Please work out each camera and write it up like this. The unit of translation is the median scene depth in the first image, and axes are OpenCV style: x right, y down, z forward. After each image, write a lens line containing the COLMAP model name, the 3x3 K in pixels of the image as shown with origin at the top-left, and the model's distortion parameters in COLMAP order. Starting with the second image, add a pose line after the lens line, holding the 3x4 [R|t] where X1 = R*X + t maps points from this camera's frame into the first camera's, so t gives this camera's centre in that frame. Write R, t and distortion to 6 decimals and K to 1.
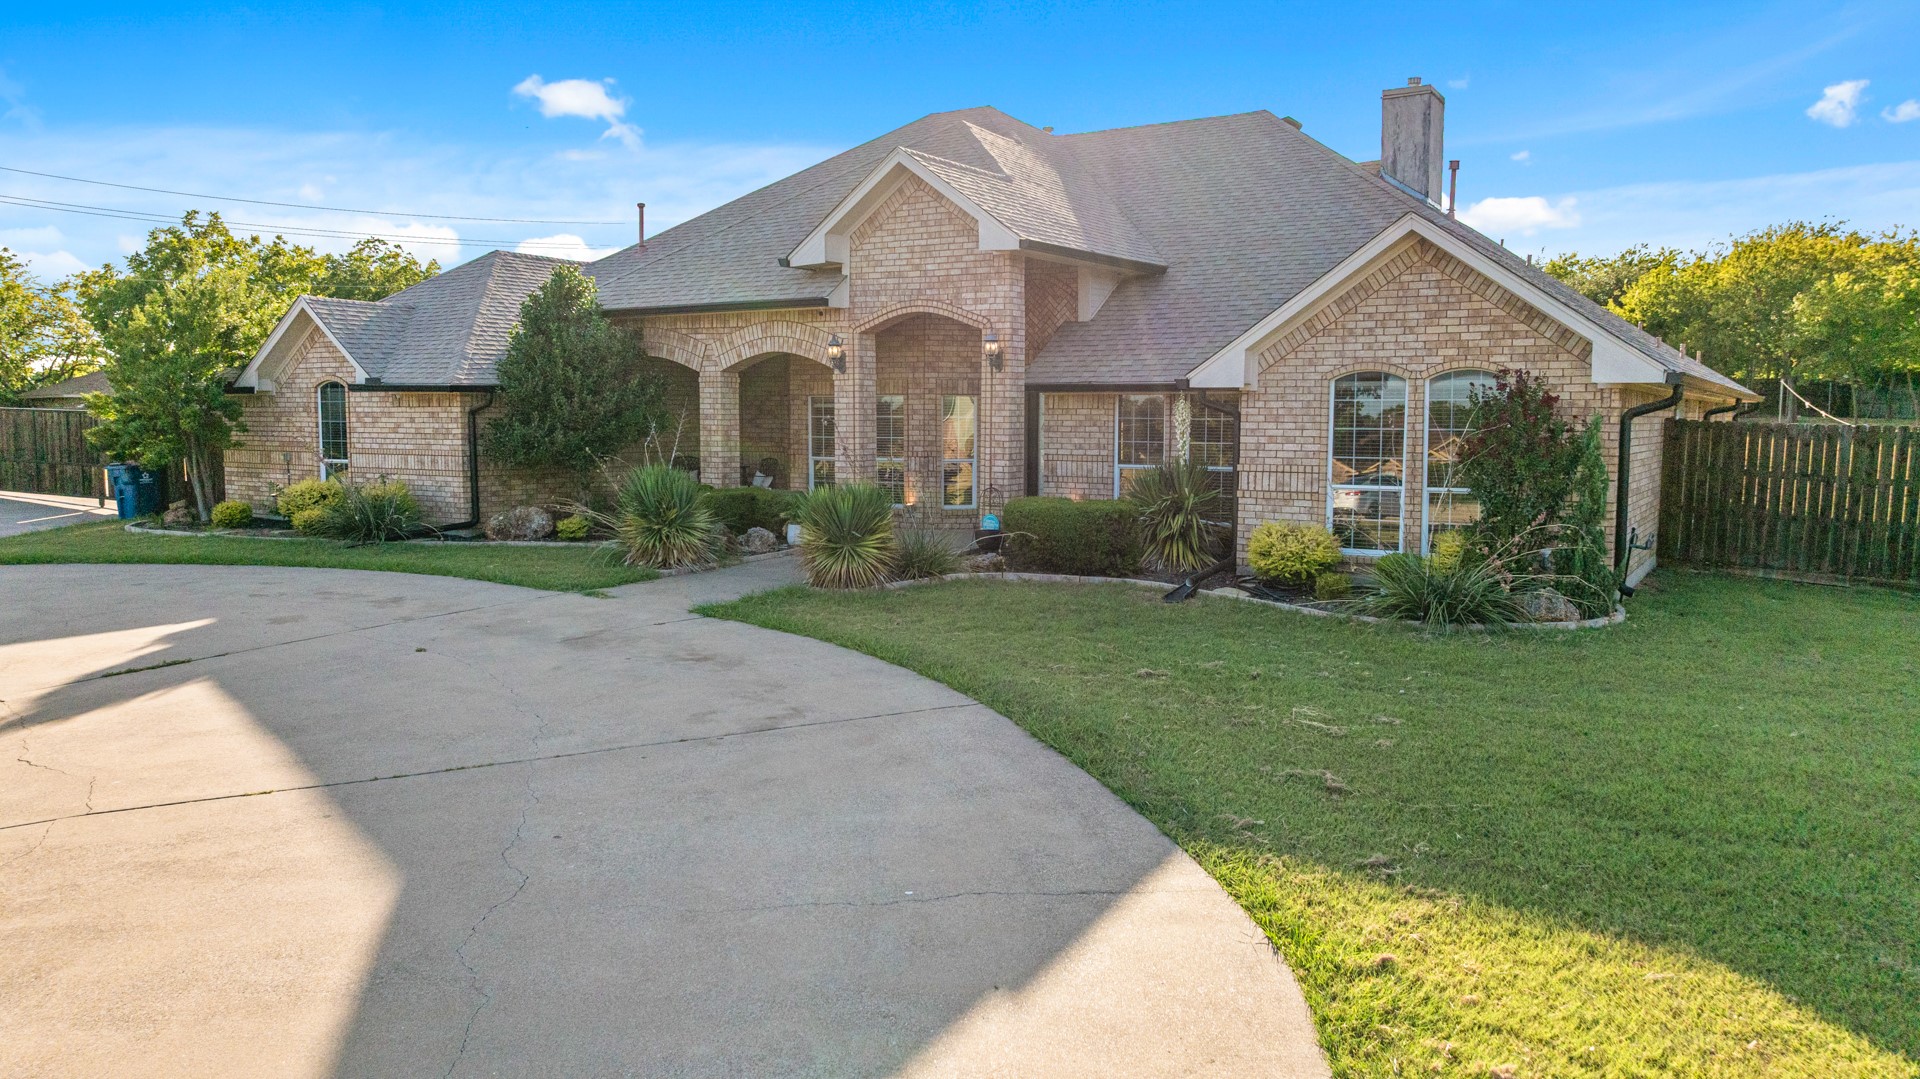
lens RADIAL K [[1425.9, 0, 960.0], [0, 1425.9, 539.5], [0, 0, 1]] dist [-0.020258, 0.000113]
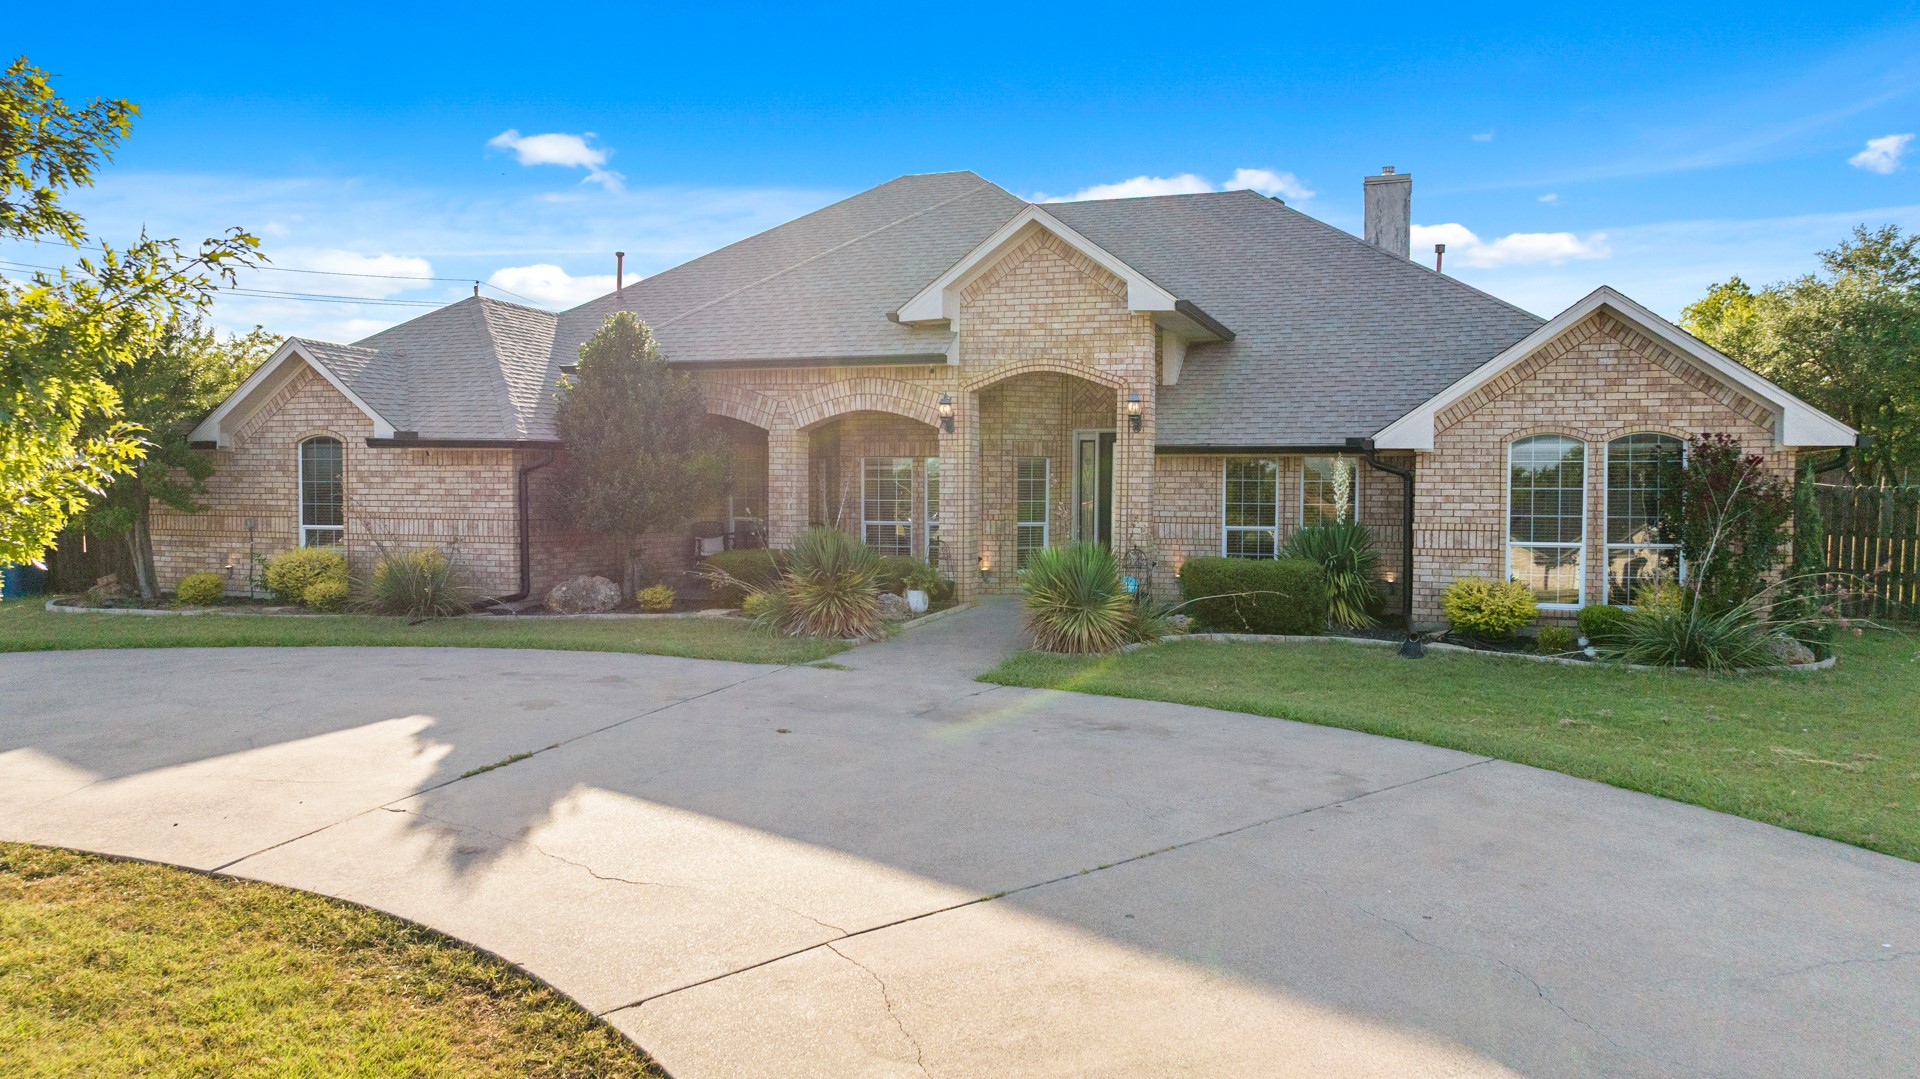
lens RADIAL K [[1417.5, 0, 960.0], [0, 1417.5, 539.5], [0, 0, 1]] dist [-0.021571, 0.000120]
pose [[0.970095, -0.005867, 0.242656, -0.328693], [0.018422, 0.998604, -0.049501, 0.003113], [-0.242027, 0.052491, 0.968849, 0.078146]]
